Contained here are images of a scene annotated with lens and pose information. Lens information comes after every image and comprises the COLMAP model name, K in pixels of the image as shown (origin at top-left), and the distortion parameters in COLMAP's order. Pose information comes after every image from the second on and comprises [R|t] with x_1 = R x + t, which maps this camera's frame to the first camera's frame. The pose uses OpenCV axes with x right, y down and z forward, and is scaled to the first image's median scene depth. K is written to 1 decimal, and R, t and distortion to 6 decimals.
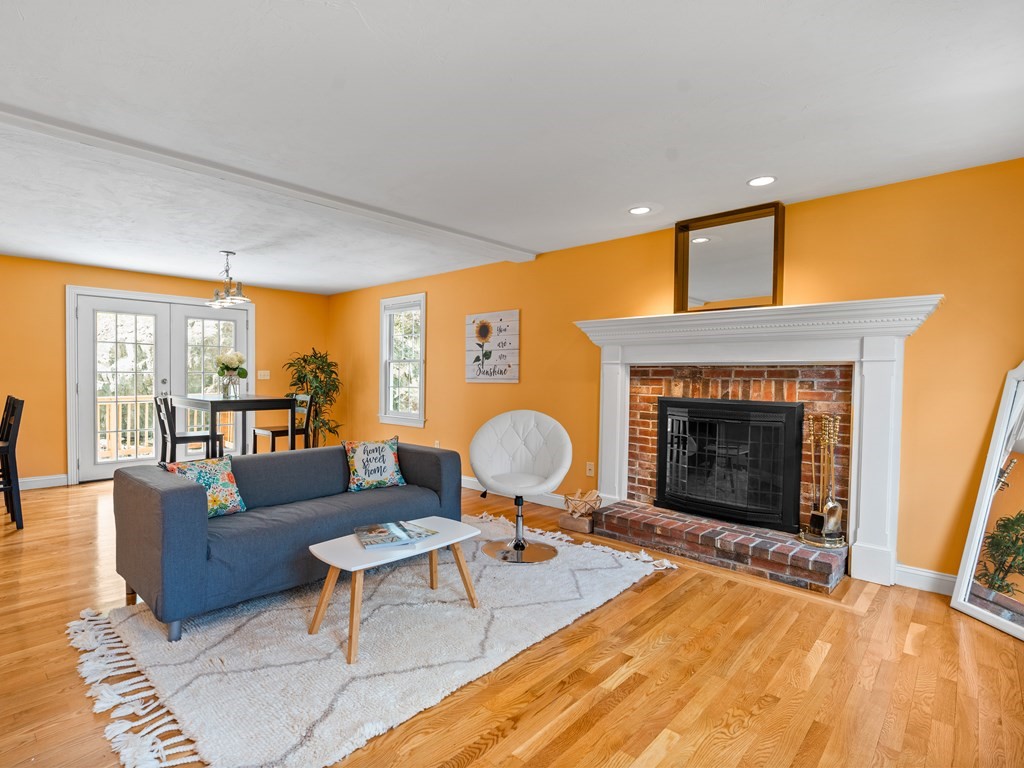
lens RADIAL K [[517.6, 0, 461.4], [0, 517.6, 385.9], [0, 0, 1]] dist [-0.001928, 0.000656]
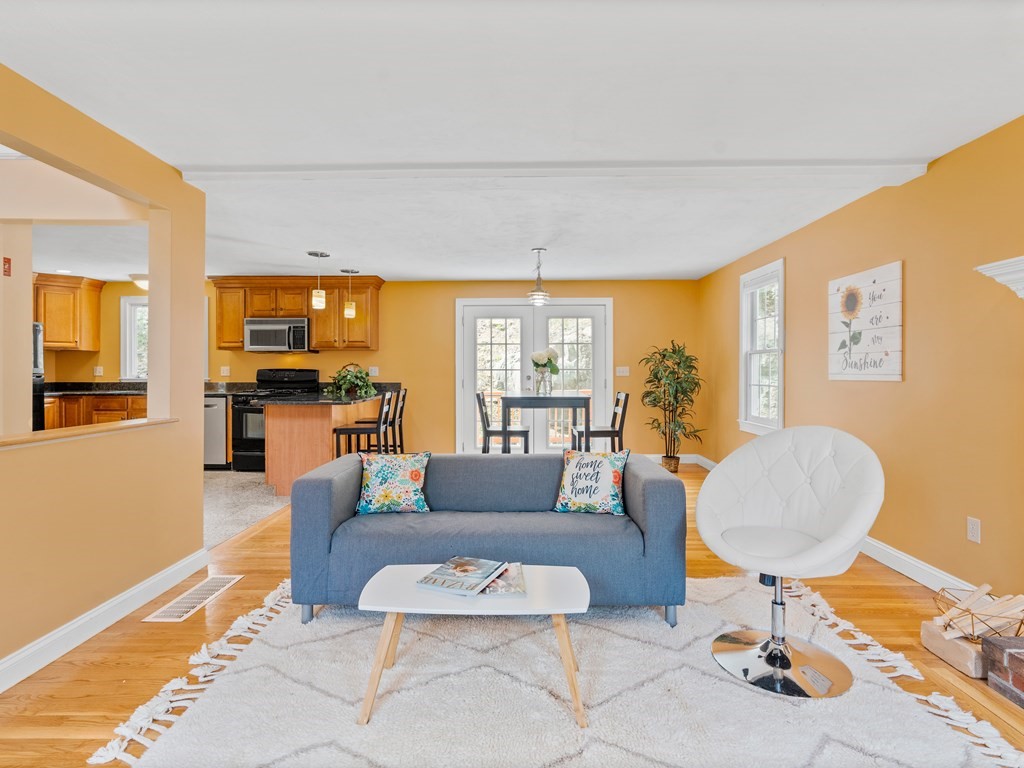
lens RADIAL K [[525.8, 0, 511.1], [0, 525.8, 370.1], [0, 0, 1]] dist [-0.006711, 0.000818]
pose [[0.700398, -0.009685, -0.713686, 0.291272], [-0.008064, 0.999737, -0.021482, -0.002238], [0.713707, 0.020801, 0.700136, 0.307805]]
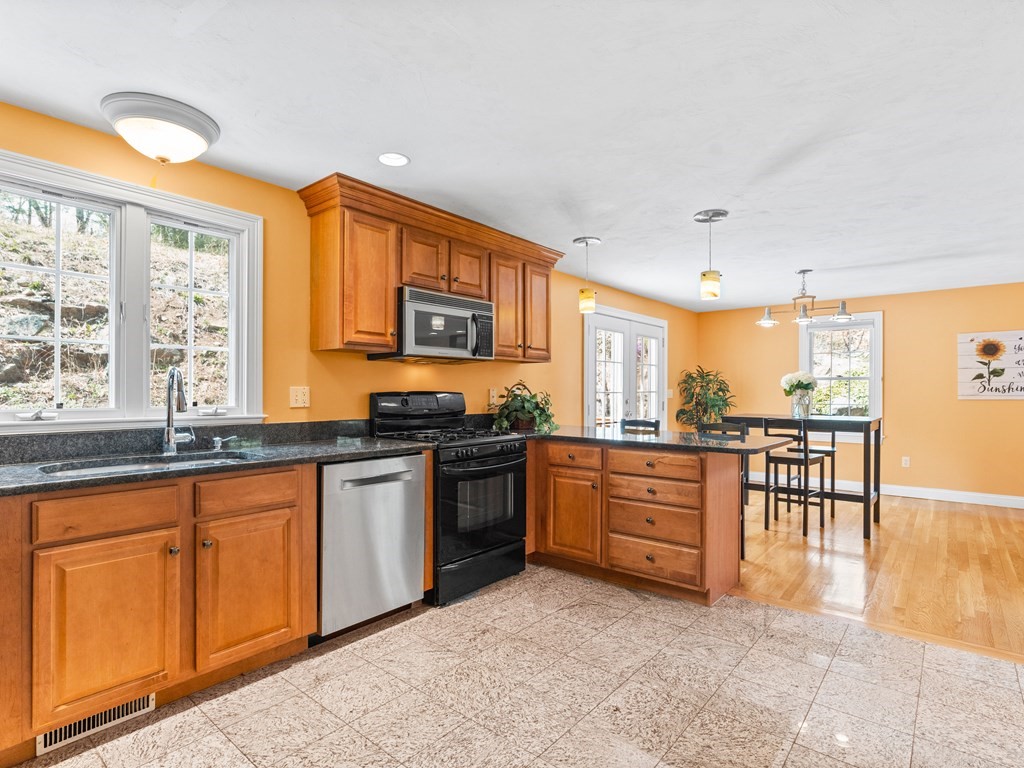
lens RADIAL K [[525.8, 0, 512.0], [0, 525.8, 384.0], [0, 0, 1]] dist [-0.004077, 0.000842]
pose [[0.996096, -0.007715, 0.087938, -1.346307], [0.010609, 0.999416, -0.032491, -0.018038], [-0.087636, 0.033297, 0.995596, 0.065082]]
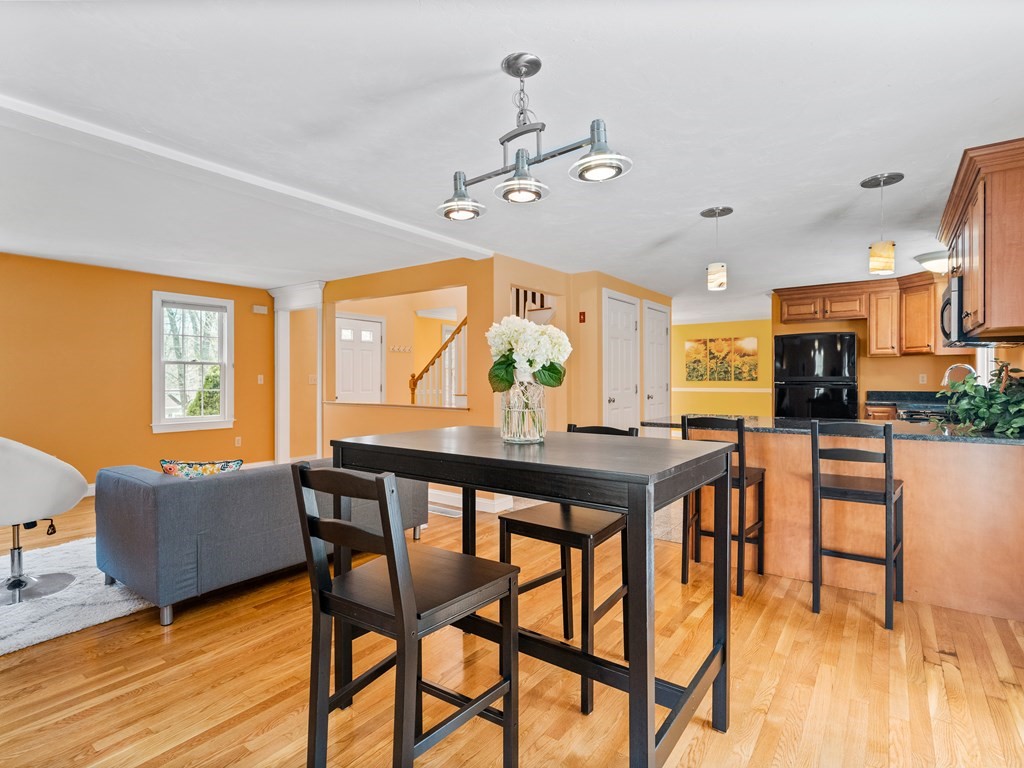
lens RADIAL K [[525.8, 0, 512.0], [0, 525.8, 384.0], [0, 0, 1]] dist [-0.004077, 0.000842]
pose [[-0.987503, -0.006528, -0.157464, -0.470470], [-0.011198, 0.999523, 0.028791, -0.038498], [0.157201, 0.030194, -0.987105, 1.709761]]
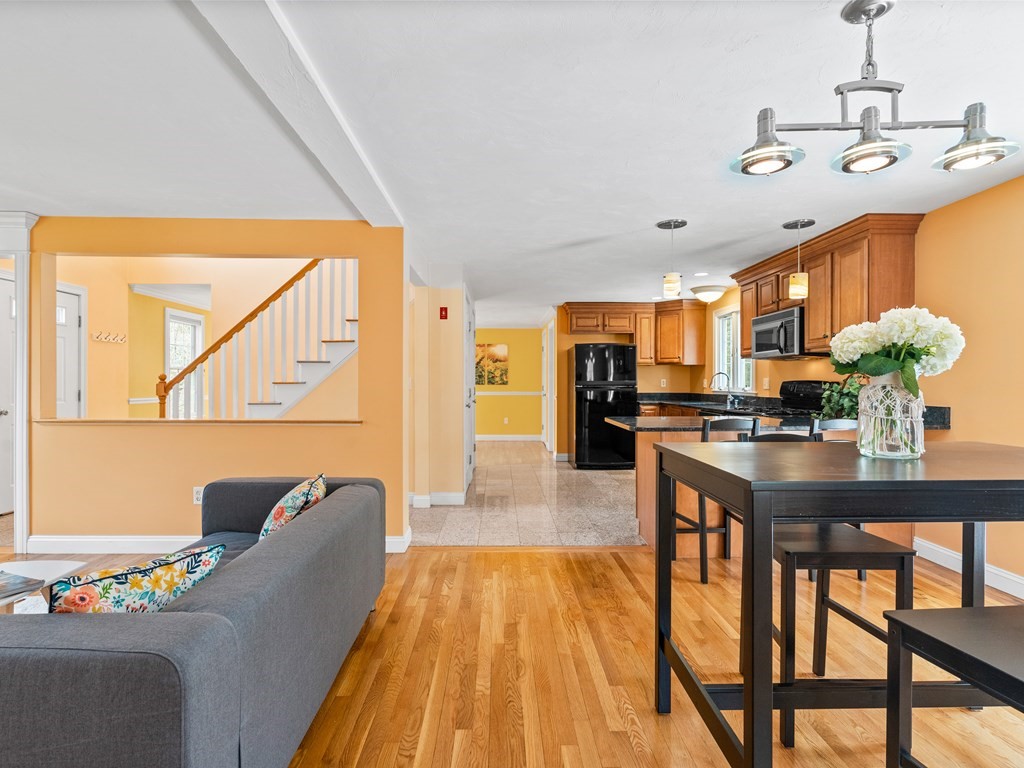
lens RADIAL K [[520.9, 0, 511.0], [0, 520.9, 381.1], [0, 0, 1]] dist [-0.007597, 0.000343]
pose [[-0.687185, -0.012126, -0.726381, -0.078846], [-0.022277, 0.999742, 0.004385, -0.025554], [0.726141, 0.019195, -0.687278, 1.307607]]
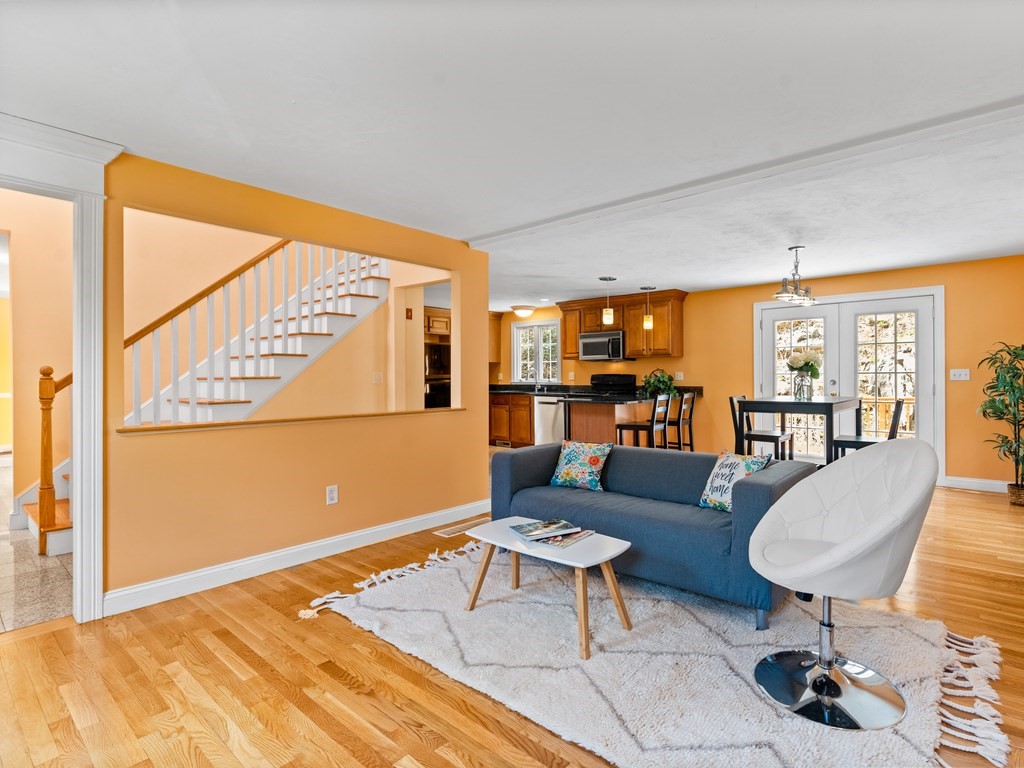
lens RADIAL K [[523.3, 0, 571.4], [0, 523.3, 379.3], [0, 0, 1]] dist [-0.004226, 0.000220]
pose [[0.121394, -0.003378, -0.992599, 0.560850], [-0.013485, 0.999896, -0.005052, -0.004780], [0.992513, 0.013999, 0.121336, 0.577920]]
